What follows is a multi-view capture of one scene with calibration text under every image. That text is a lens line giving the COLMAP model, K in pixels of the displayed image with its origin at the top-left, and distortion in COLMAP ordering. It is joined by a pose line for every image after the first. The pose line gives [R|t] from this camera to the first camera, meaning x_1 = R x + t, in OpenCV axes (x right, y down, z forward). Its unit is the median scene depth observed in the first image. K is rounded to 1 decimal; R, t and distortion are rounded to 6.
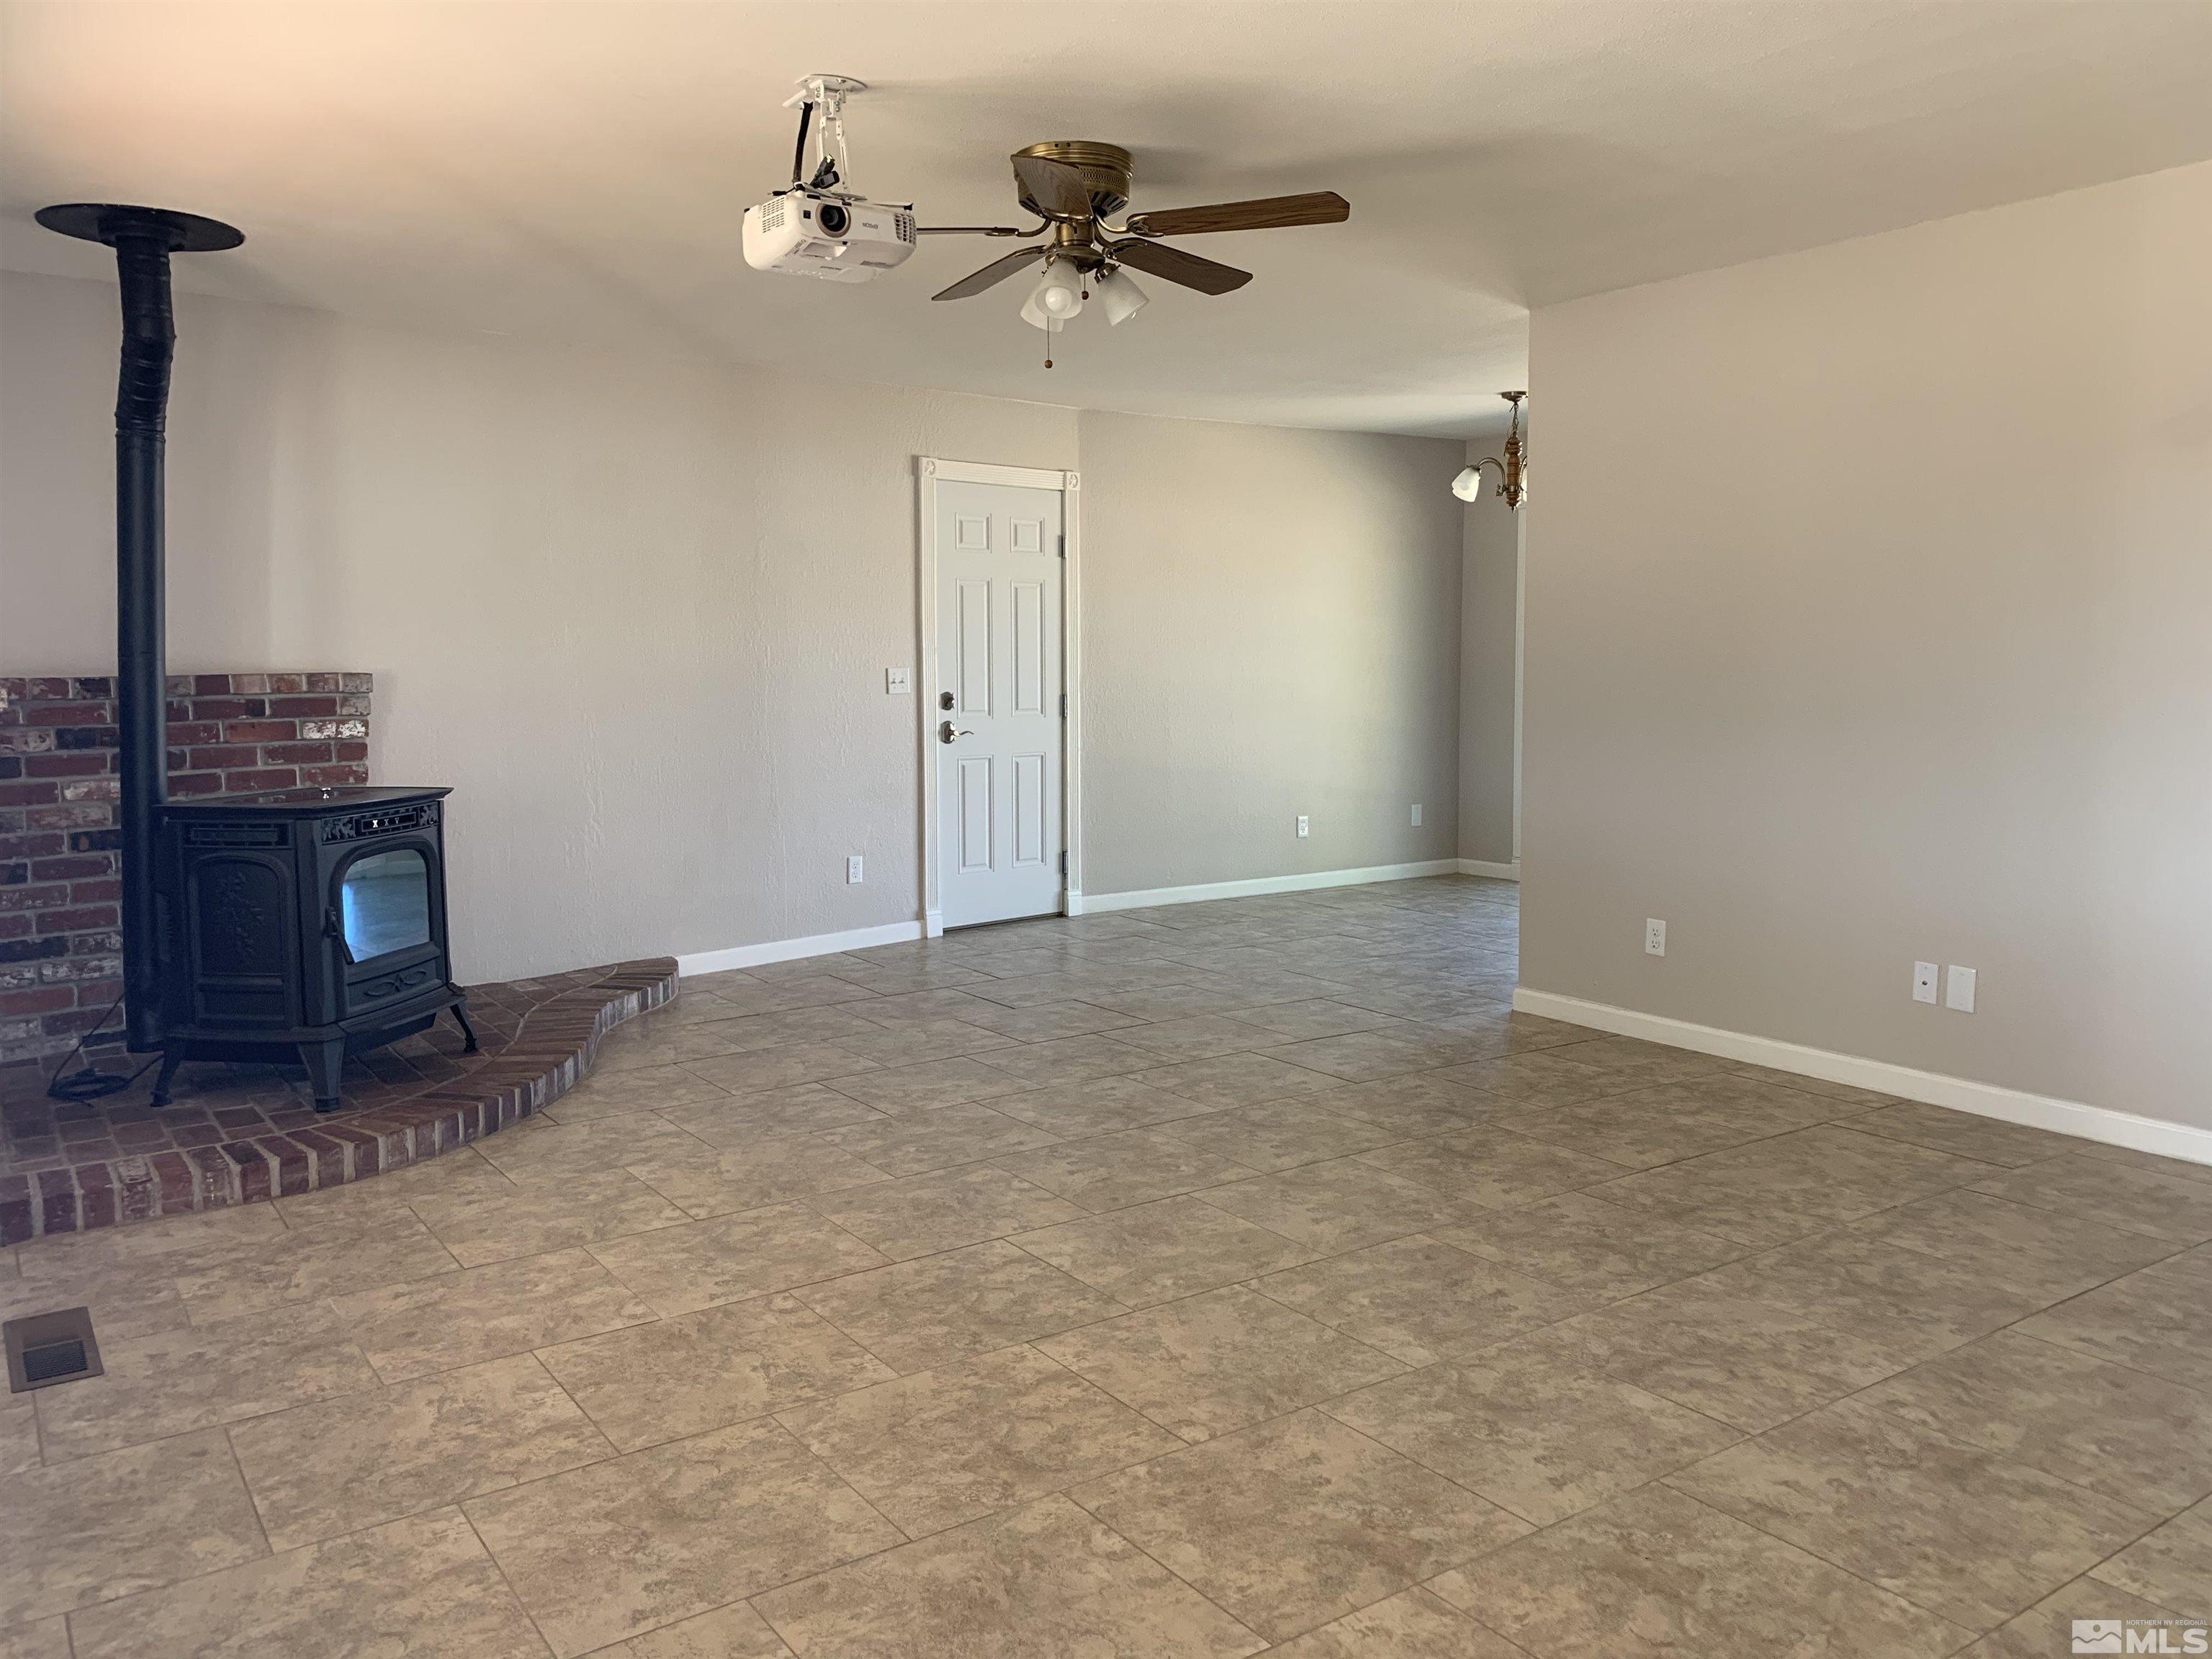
lens RADIAL K [[1707.2, 0, 1106.3], [0, 1707.2, 821.2], [0, 0, 1]] dist [0.023221, -0.005004]
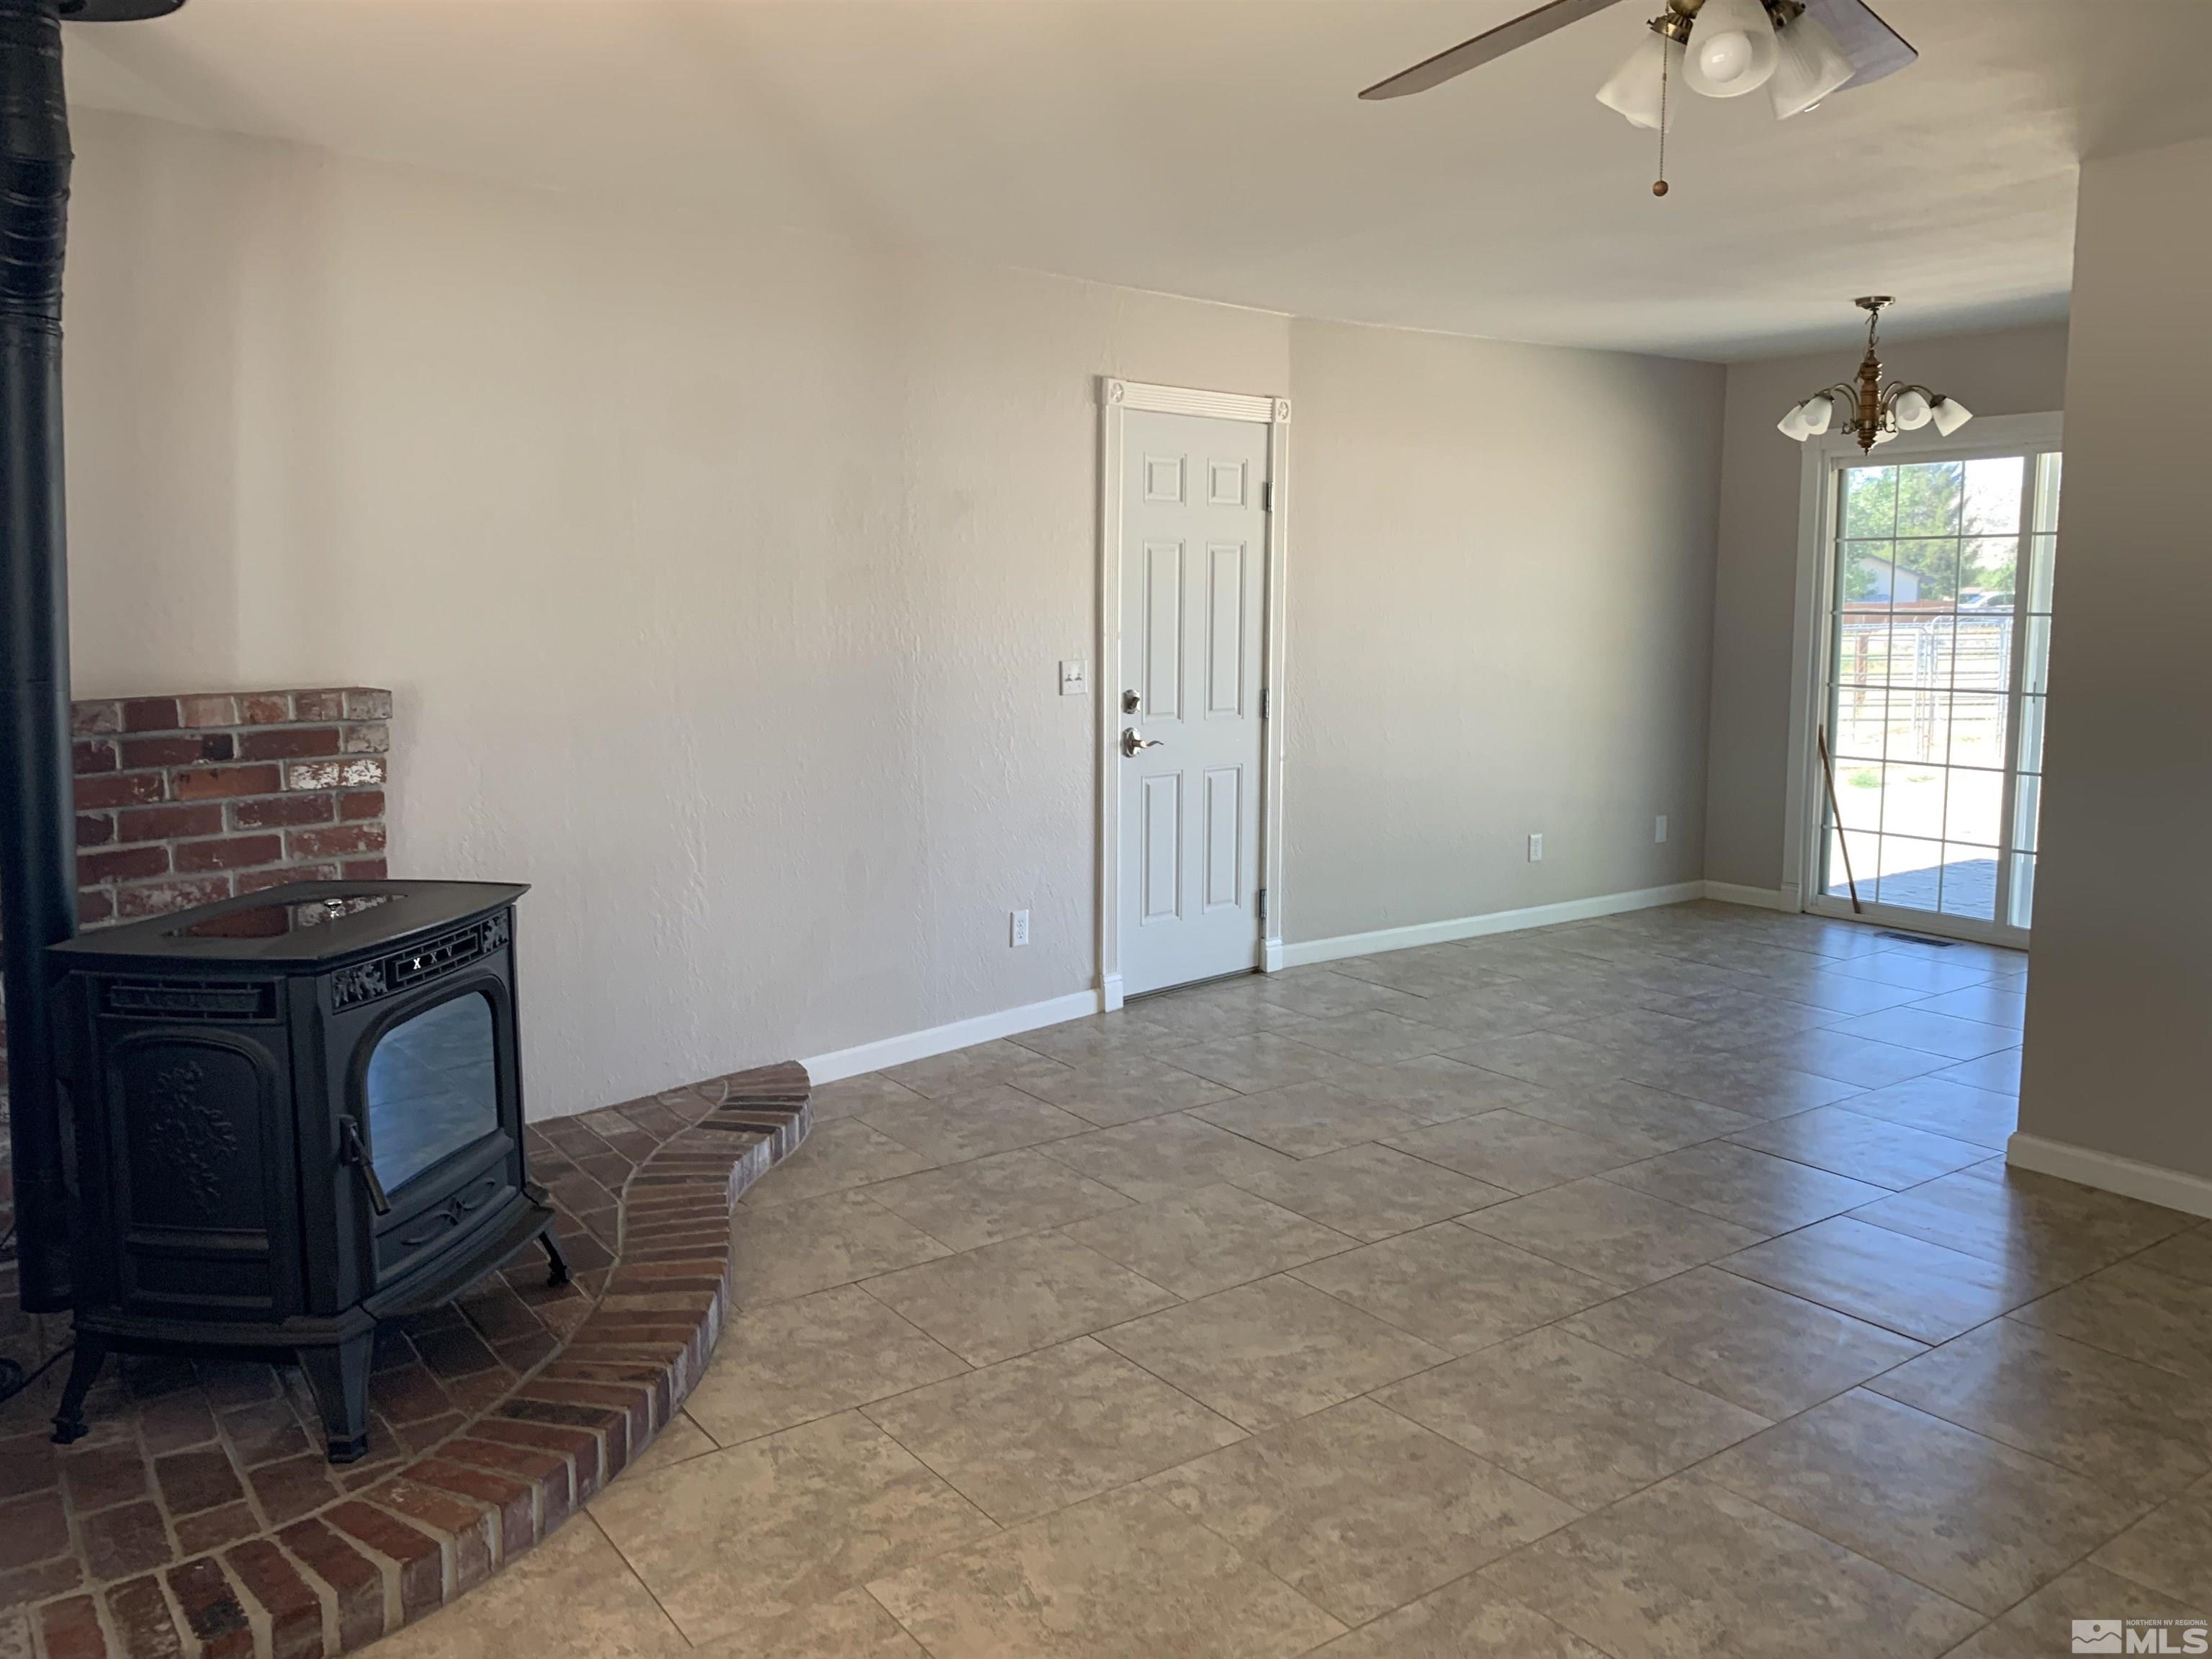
lens RADIAL K [[1707.2, 0, 1105.7], [0, 1707.2, 830.8], [0, 0, 1]] dist [0.023221, -0.005004]
pose [[0.999881, 0.003384, 0.015066, -0.167014], [-0.004011, 0.999118, 0.041789, -0.064214], [-0.014912, -0.041844, 0.999013, 0.339947]]
